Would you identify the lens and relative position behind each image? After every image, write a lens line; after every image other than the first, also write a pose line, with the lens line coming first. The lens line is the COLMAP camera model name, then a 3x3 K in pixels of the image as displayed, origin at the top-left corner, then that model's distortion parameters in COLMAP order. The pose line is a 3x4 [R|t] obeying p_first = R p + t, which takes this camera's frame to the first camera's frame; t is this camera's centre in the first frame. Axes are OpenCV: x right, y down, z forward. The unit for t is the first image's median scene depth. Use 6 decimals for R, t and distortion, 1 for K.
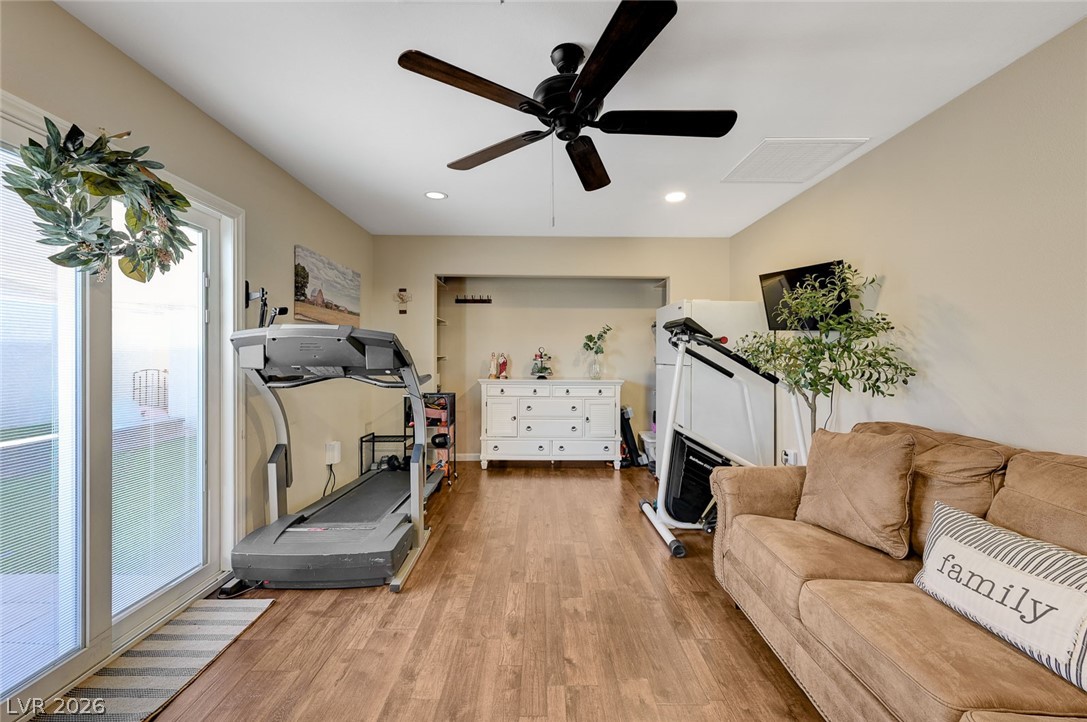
lens RADIAL K [[431.2, 0, 539.4], [0, 431.2, 355.5], [0, 0, 1]] dist [0.001094, 0.000044]
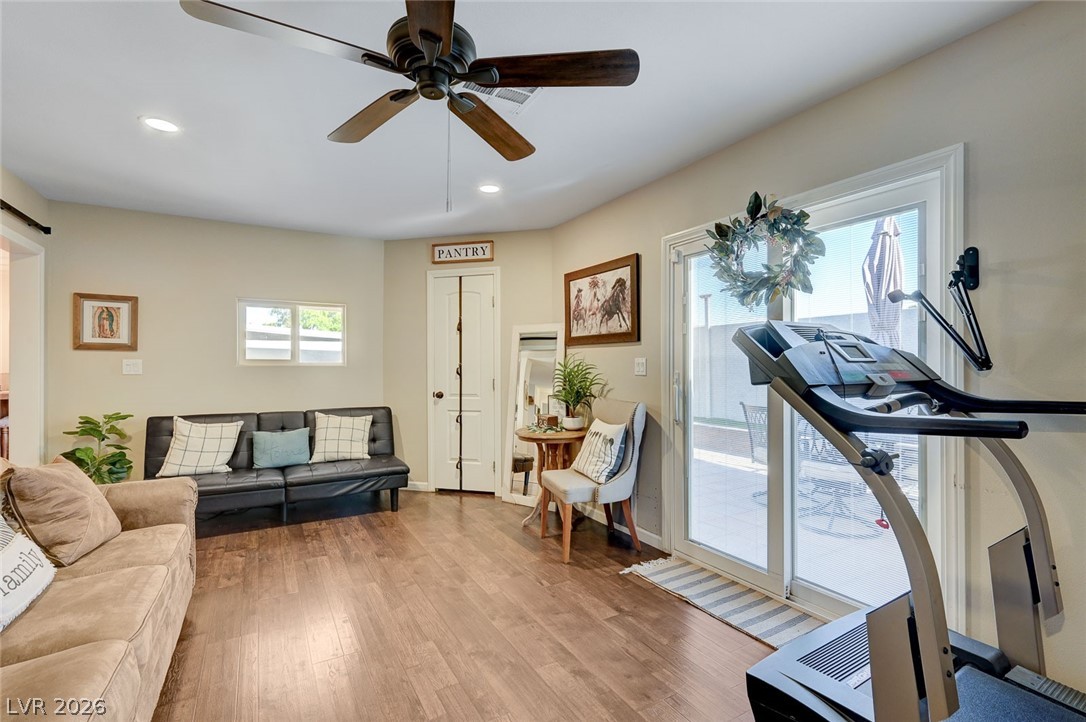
lens RADIAL K [[497.8, 0, 541.3], [0, 497.8, 361.9], [0, 0, 1]] dist [0.000225, -0.000010]
pose [[-0.867145, 0.001743, -0.498053, 0.372010], [0.001197, 0.999998, 0.001415, -0.001609], [0.498055, 0.000631, -0.867145, 2.008070]]
